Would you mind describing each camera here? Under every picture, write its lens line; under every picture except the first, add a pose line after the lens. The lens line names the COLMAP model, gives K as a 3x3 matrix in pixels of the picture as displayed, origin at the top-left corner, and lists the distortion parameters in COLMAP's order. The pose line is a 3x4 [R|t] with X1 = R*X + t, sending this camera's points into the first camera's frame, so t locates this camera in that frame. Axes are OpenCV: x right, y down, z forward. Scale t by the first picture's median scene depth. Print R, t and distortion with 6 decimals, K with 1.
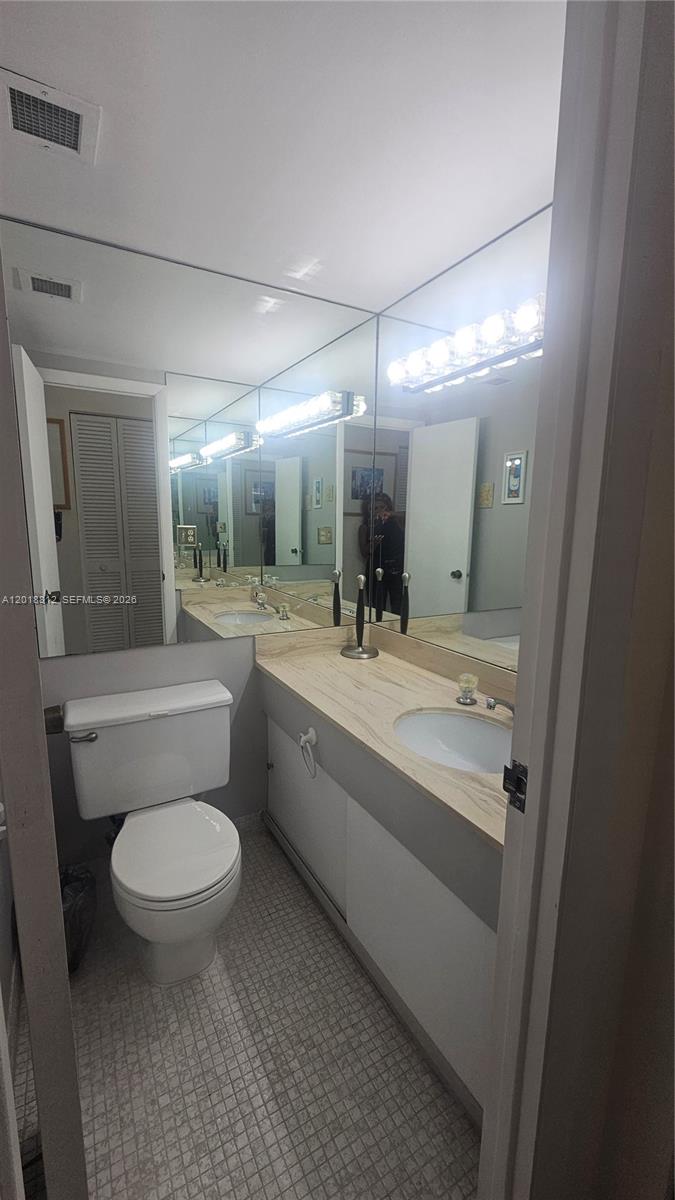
lens RADIAL K [[486.5, 0, 338.0], [0, 486.5, 603.3], [0, 0, 1]] dist [-0.006539, 0.000334]
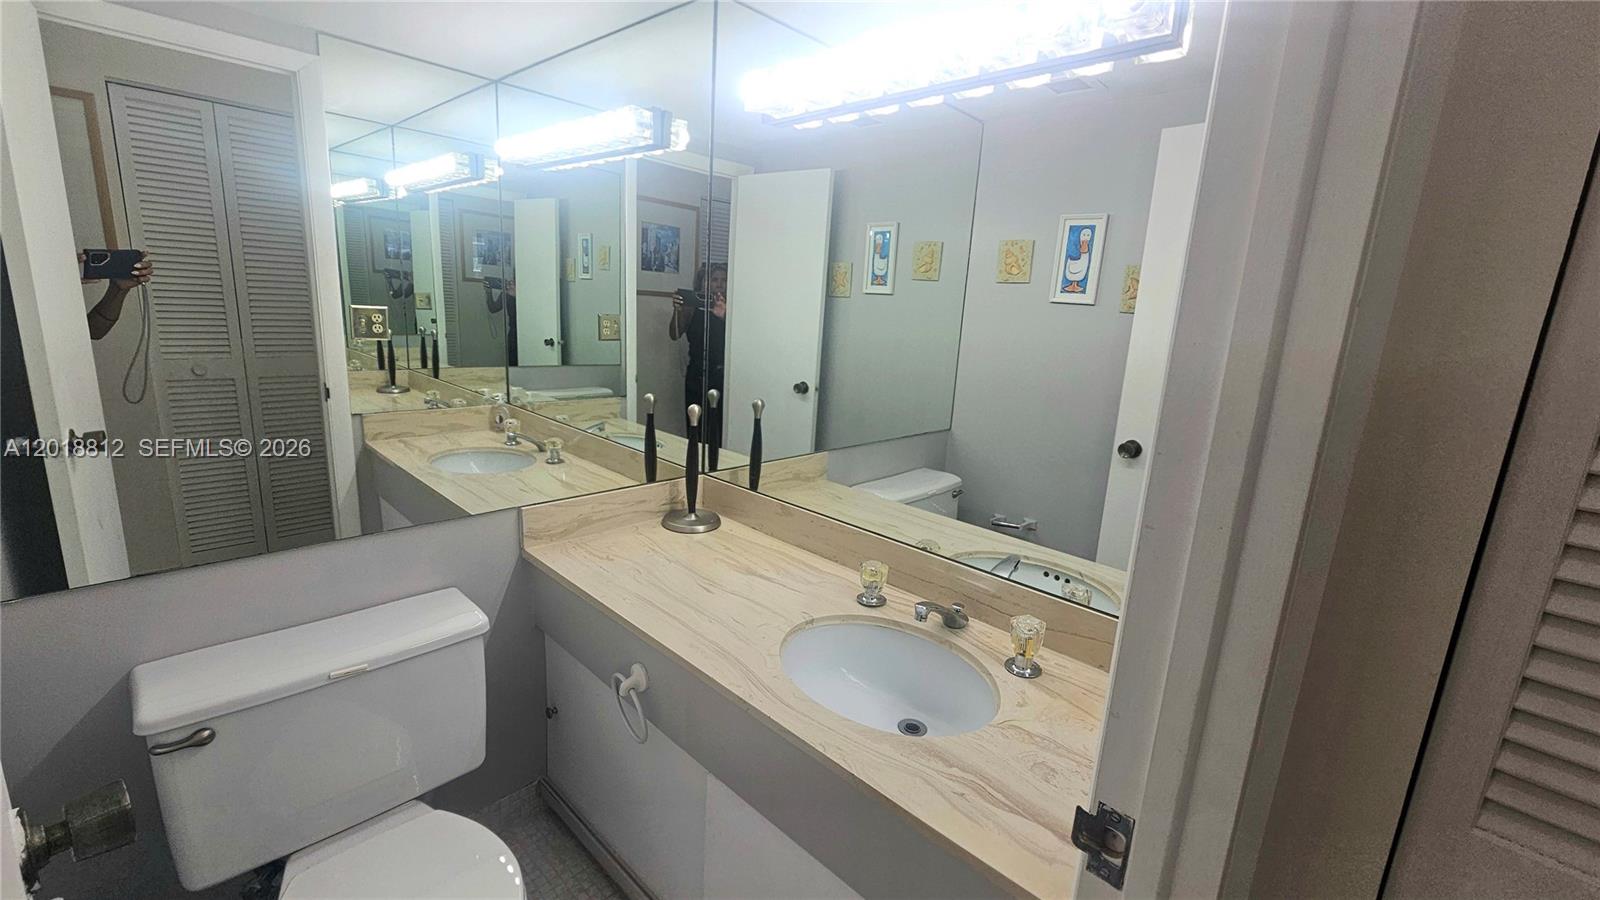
lens RADIAL K [[648.6, 0, 802.5], [0, 648.6, 440.0], [0, 0, 1]] dist [-0.006539, 0.000334]
pose [[0.953756, -0.020778, 0.299863, -0.065798], [0.004663, 0.998511, 0.054360, -0.050362], [-0.300546, -0.050448, 0.952432, 0.116840]]
